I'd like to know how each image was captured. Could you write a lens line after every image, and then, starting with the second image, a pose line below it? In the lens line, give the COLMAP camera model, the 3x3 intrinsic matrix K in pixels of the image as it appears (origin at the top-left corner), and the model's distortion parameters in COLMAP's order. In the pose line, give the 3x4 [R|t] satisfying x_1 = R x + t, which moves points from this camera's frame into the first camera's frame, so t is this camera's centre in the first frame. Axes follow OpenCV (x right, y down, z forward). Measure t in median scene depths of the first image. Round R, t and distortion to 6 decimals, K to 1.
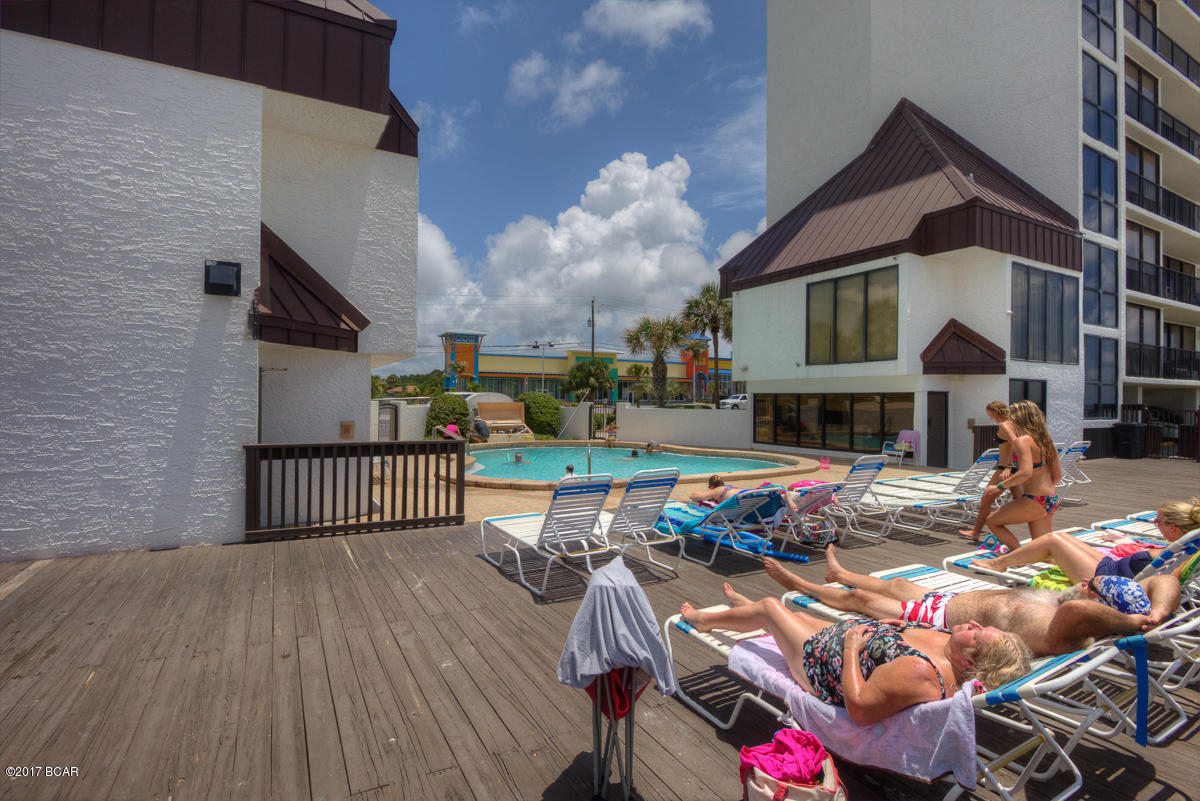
lens RADIAL K [[581.5, 0, 598.6], [0, 581.5, 400.0], [0, 0, 1]] dist [-0.023599, 0.000755]
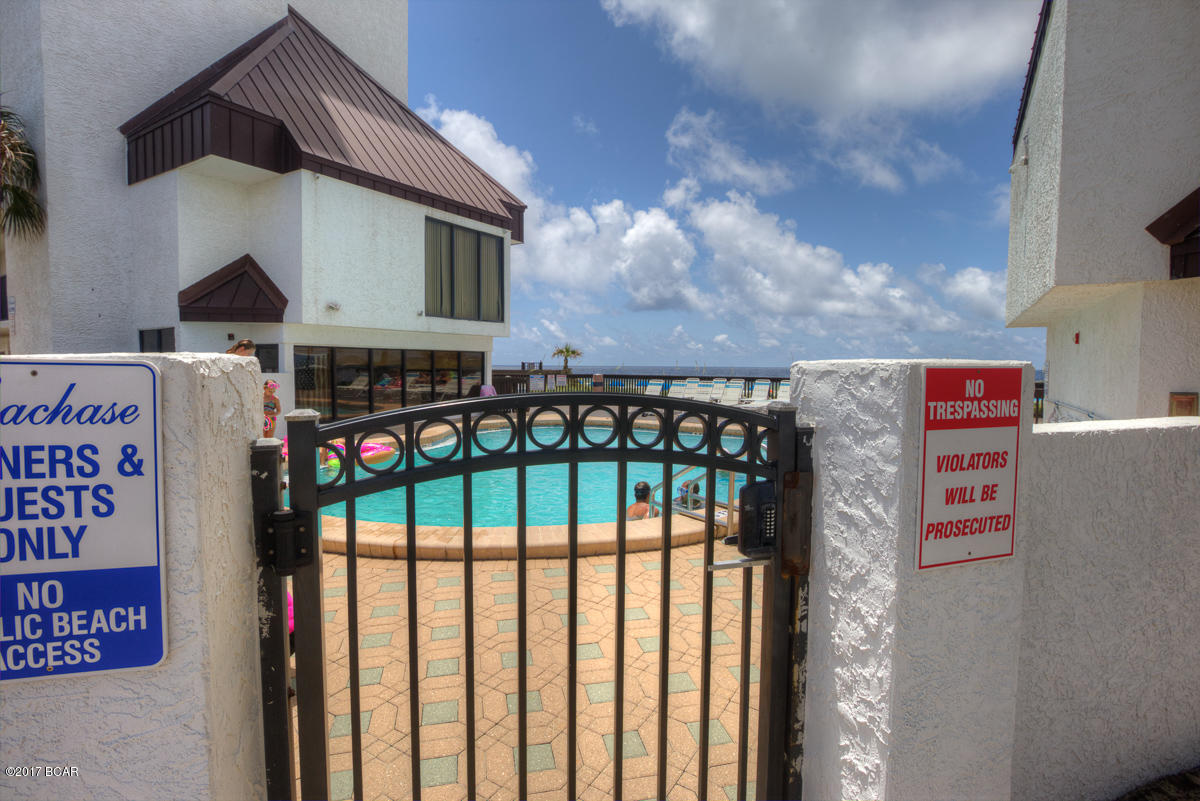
lens RADIAL K [[581.5, 0, 598.6], [0, 581.5, 400.0], [0, 0, 1]] dist [-0.023599, 0.000755]
pose [[-0.489659, -0.072106, 0.868928, -0.425751], [-0.016824, 0.997170, 0.073268, -0.003757], [-0.871752, 0.021257, -0.489486, 1.028413]]
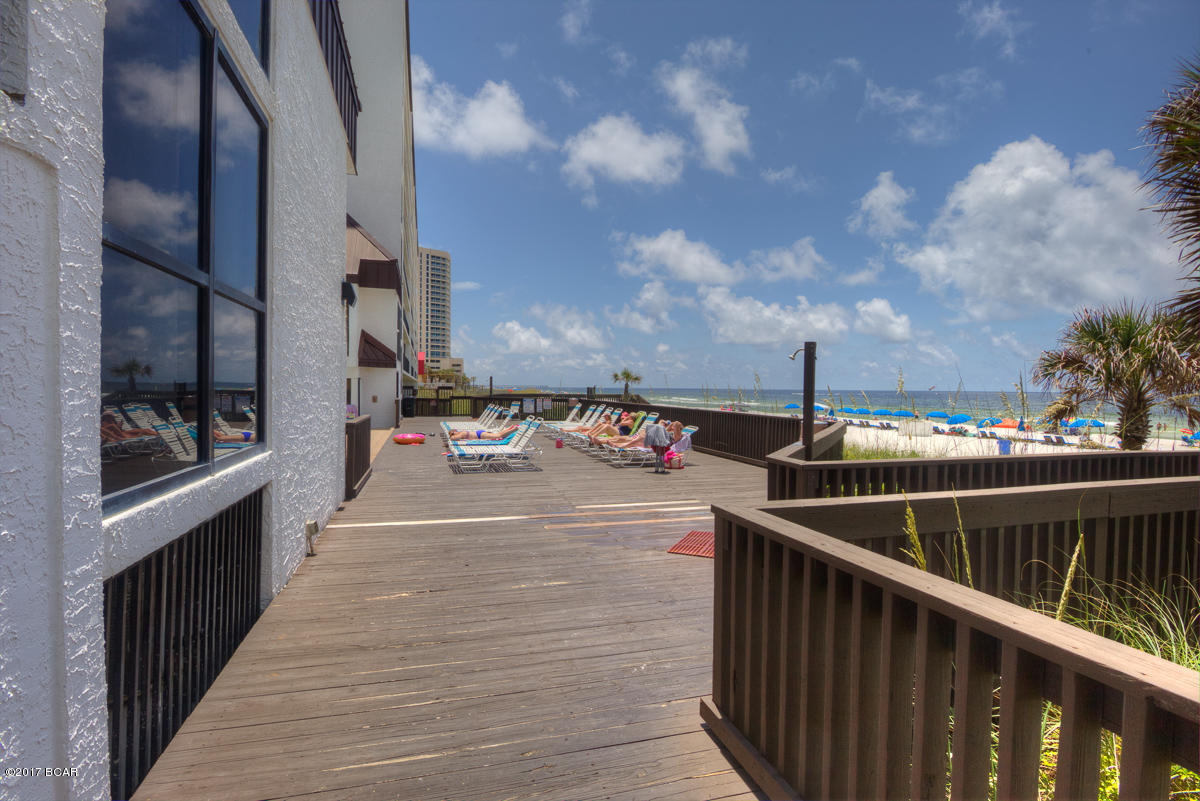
lens RADIAL K [[581.5, 0, 598.6], [0, 581.5, 400.0], [0, 0, 1]] dist [-0.023599, 0.000755]
pose [[0.198234, -0.028316, 0.979746, -0.578426], [-0.005763, 0.999532, 0.030054, -0.004912], [-0.980138, -0.011604, 0.197978, 0.069691]]
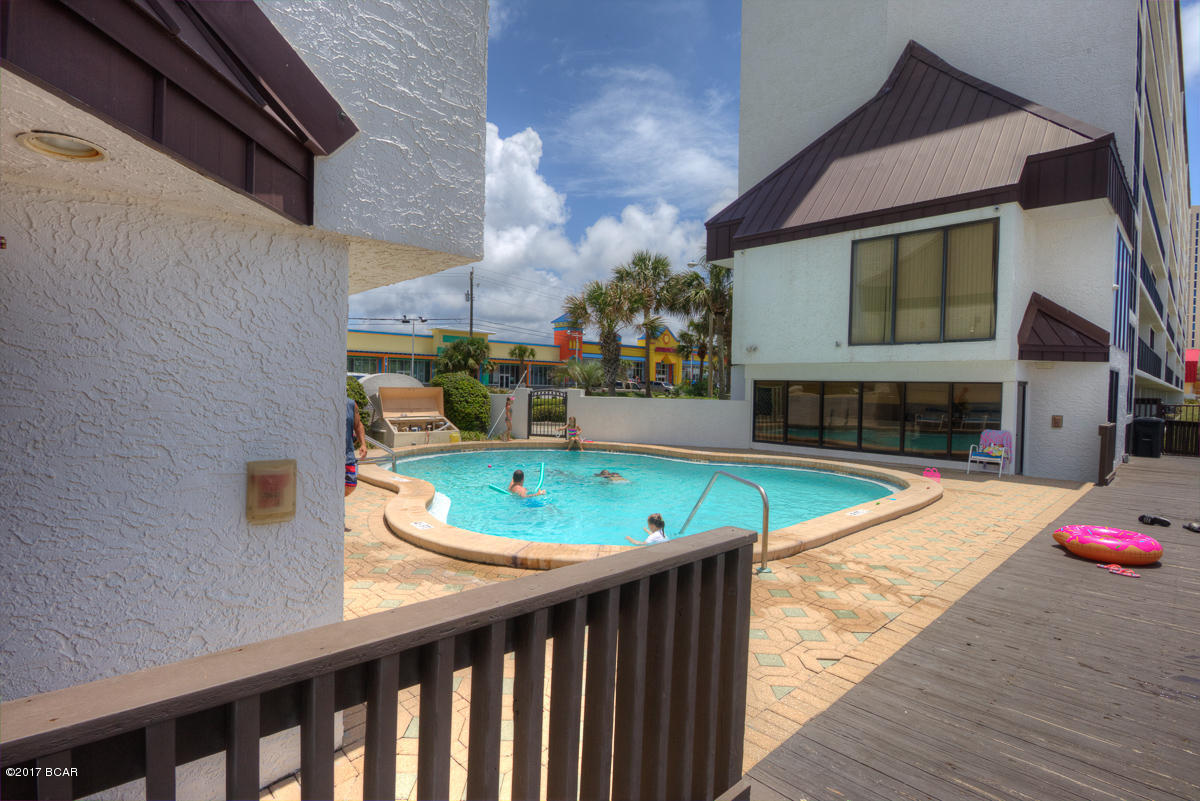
lens RADIAL K [[581.5, 0, 598.6], [0, 581.5, 400.0], [0, 0, 1]] dist [-0.023599, 0.000755]
pose [[0.965258, 0.006020, 0.261230, -0.148822], [-0.012846, 0.999619, 0.024429, -0.000740], [-0.260983, -0.026936, 0.964967, 0.285960]]
